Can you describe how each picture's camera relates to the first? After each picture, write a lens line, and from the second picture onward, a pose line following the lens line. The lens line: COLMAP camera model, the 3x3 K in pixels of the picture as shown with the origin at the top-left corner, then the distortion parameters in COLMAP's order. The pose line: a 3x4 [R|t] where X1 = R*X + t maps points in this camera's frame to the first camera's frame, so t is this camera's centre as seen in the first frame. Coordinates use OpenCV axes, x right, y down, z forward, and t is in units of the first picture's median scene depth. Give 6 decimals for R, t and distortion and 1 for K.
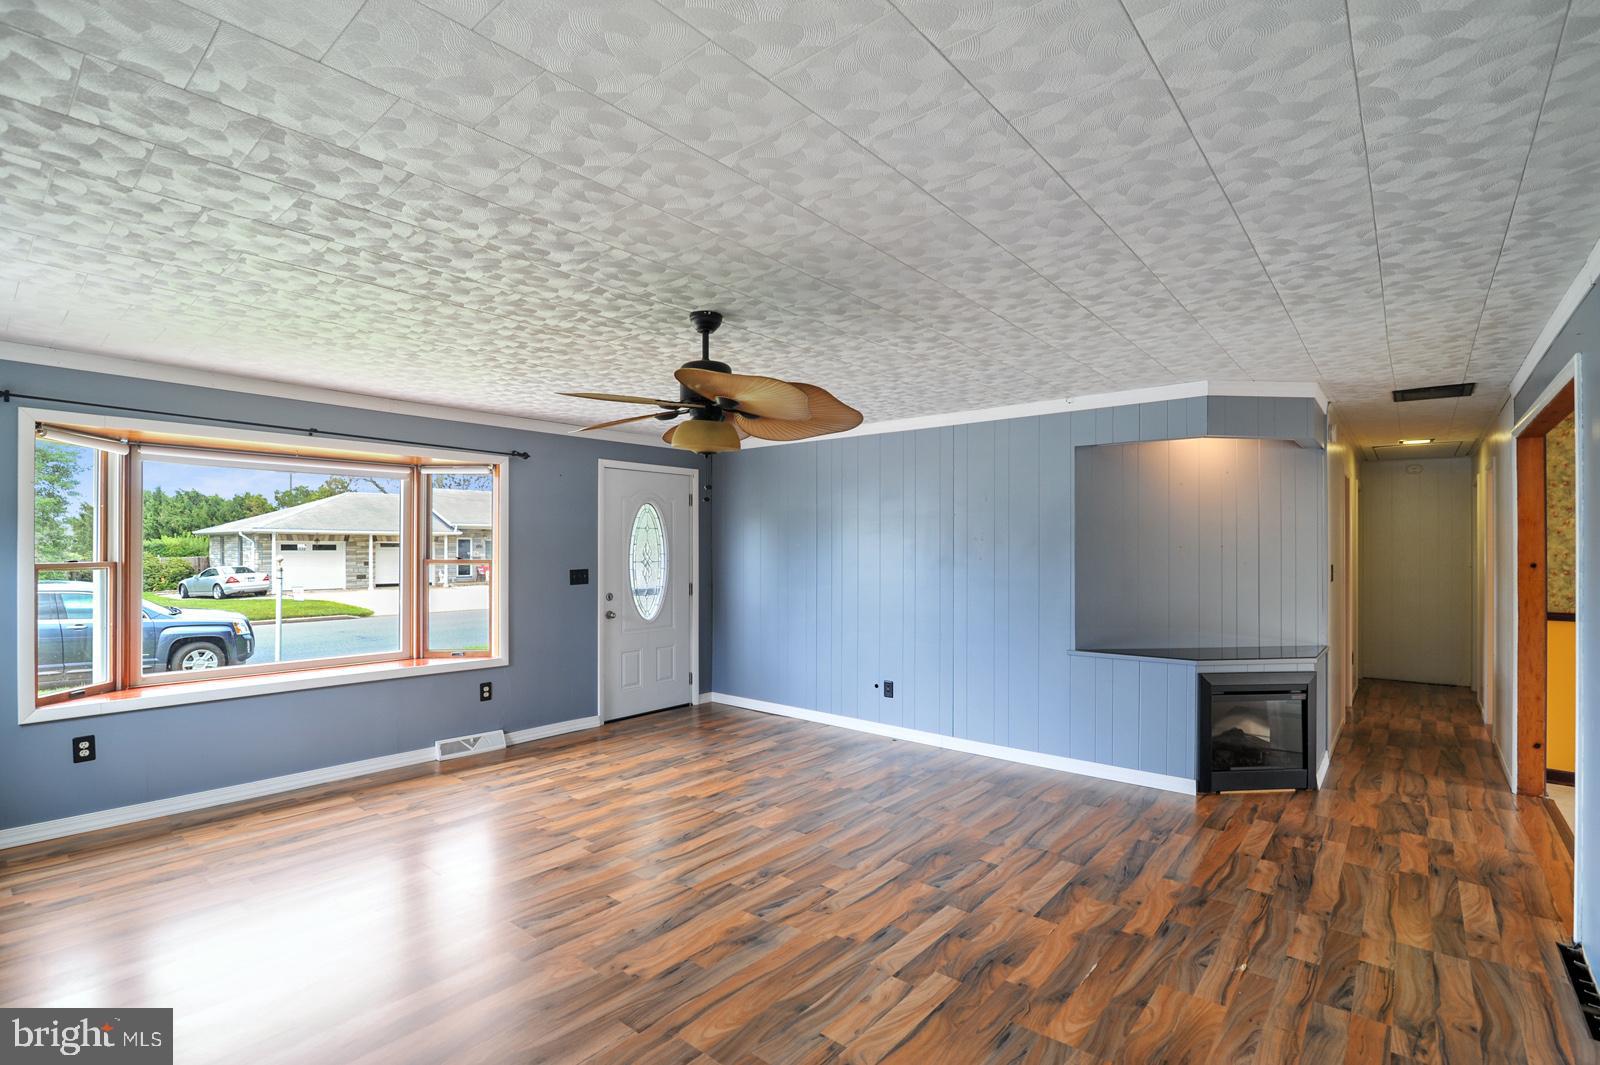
lens RADIAL K [[743.8, 0, 800.0], [0, 743.8, 532.5], [0, 0, 1]] dist [-0.022209, -0.000044]
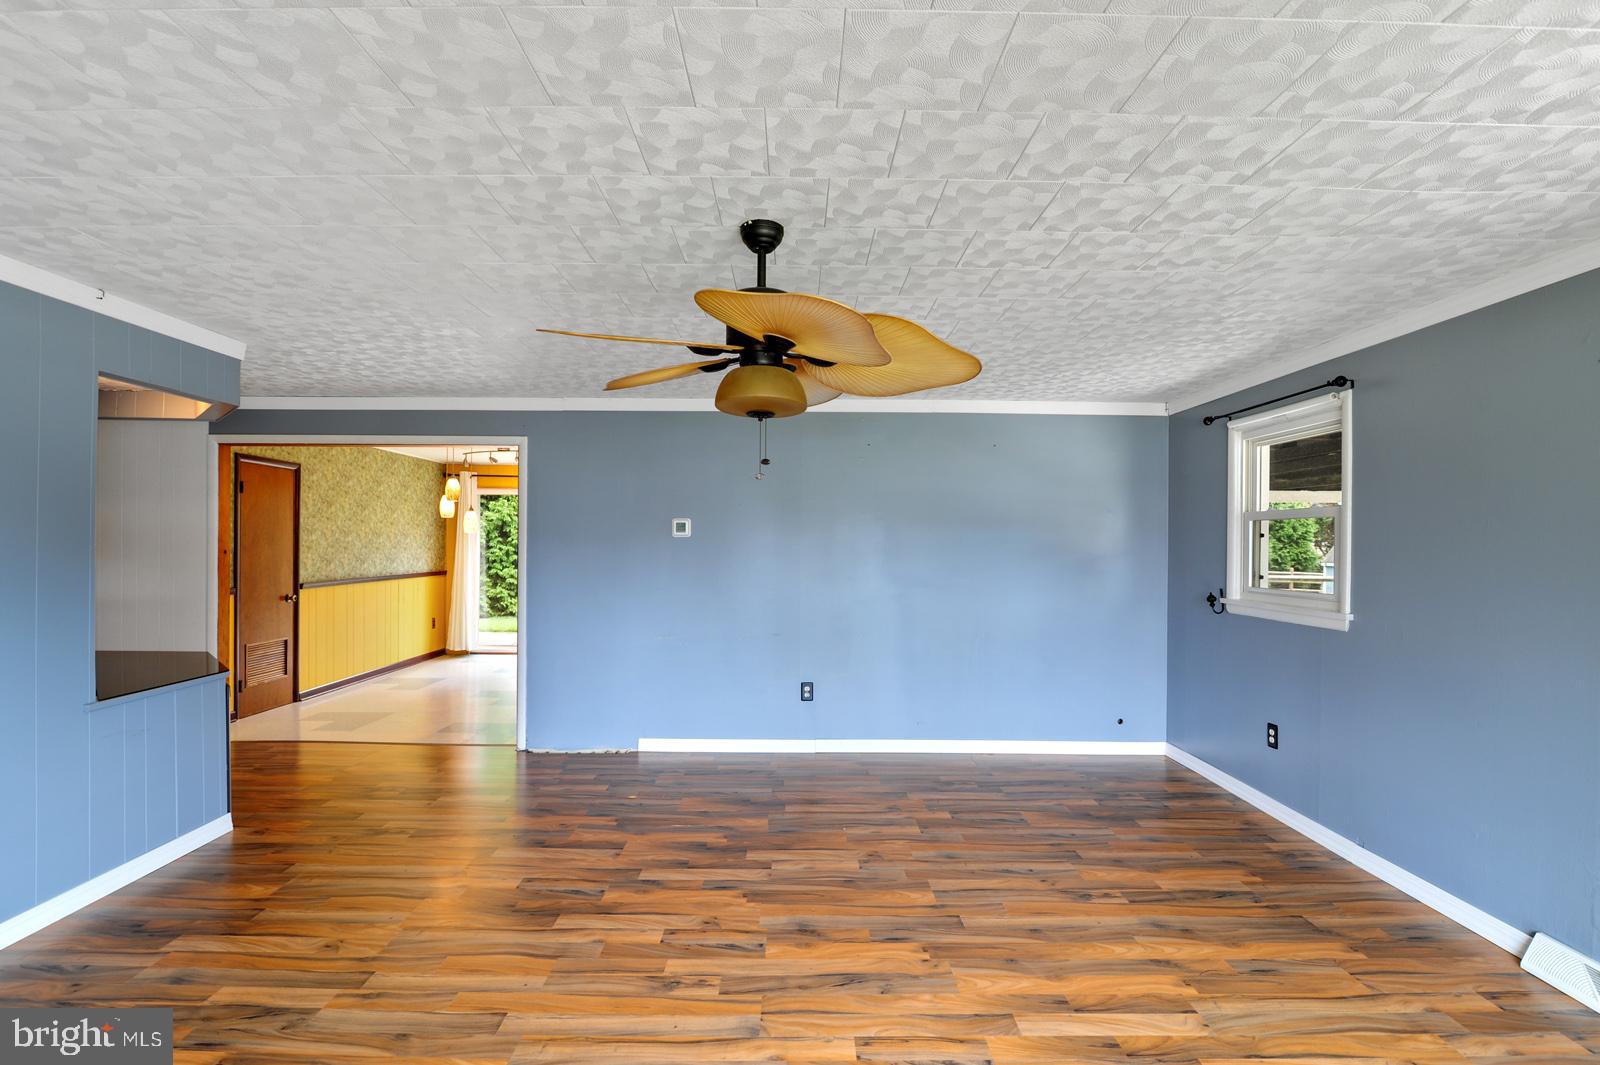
lens RADIAL K [[743.8, 0, 800.0], [0, 743.8, 532.5], [0, 0, 1]] dist [-0.022209, -0.000044]
pose [[-0.656728, 0.009947, 0.754062, -0.474297], [-0.022827, 0.999193, -0.033061, 0.025646], [-0.753782, -0.038925, -0.655971, 0.969201]]
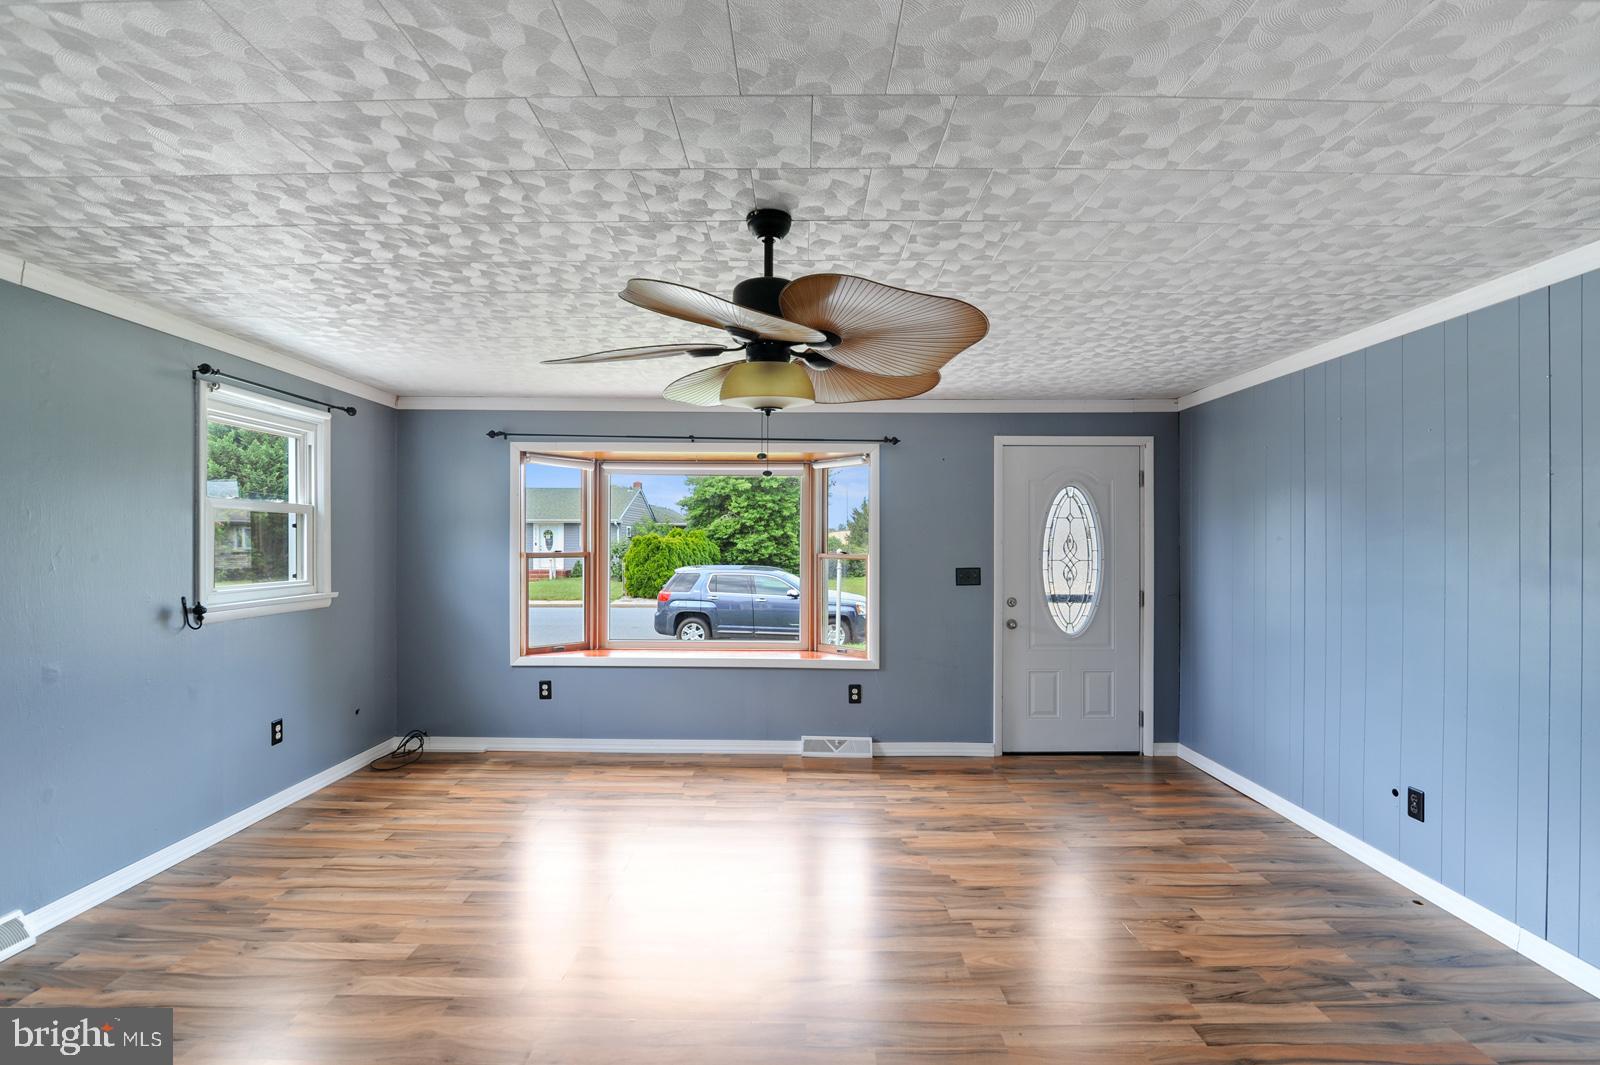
lens RADIAL K [[743.8, 0, 800.0], [0, 743.8, 532.5], [0, 0, 1]] dist [-0.022209, -0.000044]
pose [[0.632992, -0.009502, -0.774100, 0.296871], [0.012343, 0.999921, -0.002181, 0.010605], [0.774060, -0.008174, 0.633060, 0.380229]]
